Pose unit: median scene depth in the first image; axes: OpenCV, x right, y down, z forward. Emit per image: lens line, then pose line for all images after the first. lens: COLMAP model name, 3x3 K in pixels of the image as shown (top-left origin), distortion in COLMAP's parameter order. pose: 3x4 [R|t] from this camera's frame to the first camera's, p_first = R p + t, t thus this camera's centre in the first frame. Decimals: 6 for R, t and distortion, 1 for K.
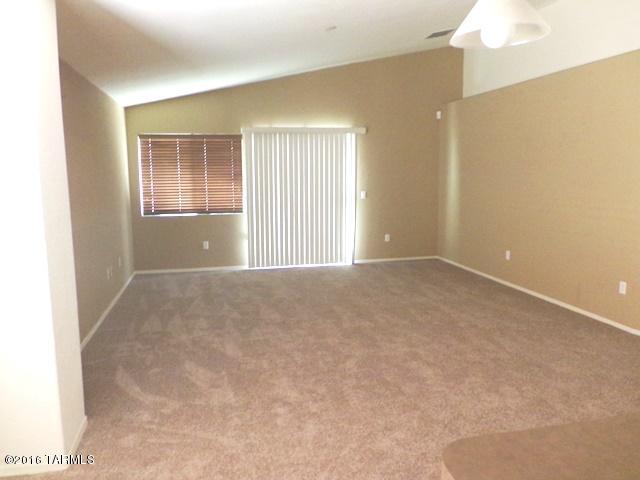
lens RADIAL K [[501.6, 0, 320.0], [0, 501.6, 240.0], [0, 0, 1]] dist [-0.046343, 0.009123]
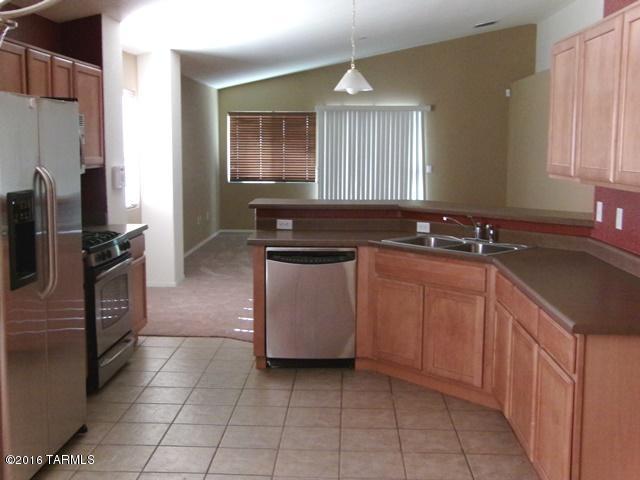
lens RADIAL K [[765.3, 0, 320.0], [0, 765.3, 240.0], [0, 0, 1]] dist [-0.024779, 0.053802]
pose [[0.970443, 0.039131, -0.238136, 0.272765], [-0.047808, 0.998383, -0.030766, 0.128467], [0.236547, 0.041241, 0.970744, -0.656225]]
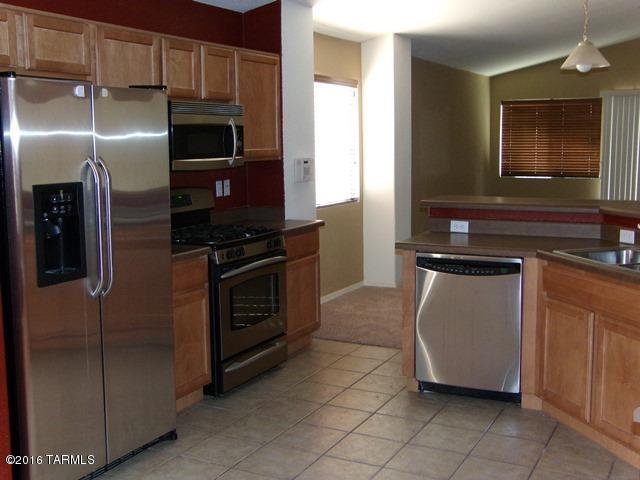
lens RADIAL K [[765.3, 0, 320.0], [0, 765.3, 240.0], [0, 0, 1]] dist [-0.024779, 0.053802]
pose [[0.775144, 0.080762, -0.626601, 0.377407], [-0.096518, 0.995292, 0.008884, 0.107874], [0.624368, 0.053592, 0.779289, -0.504516]]
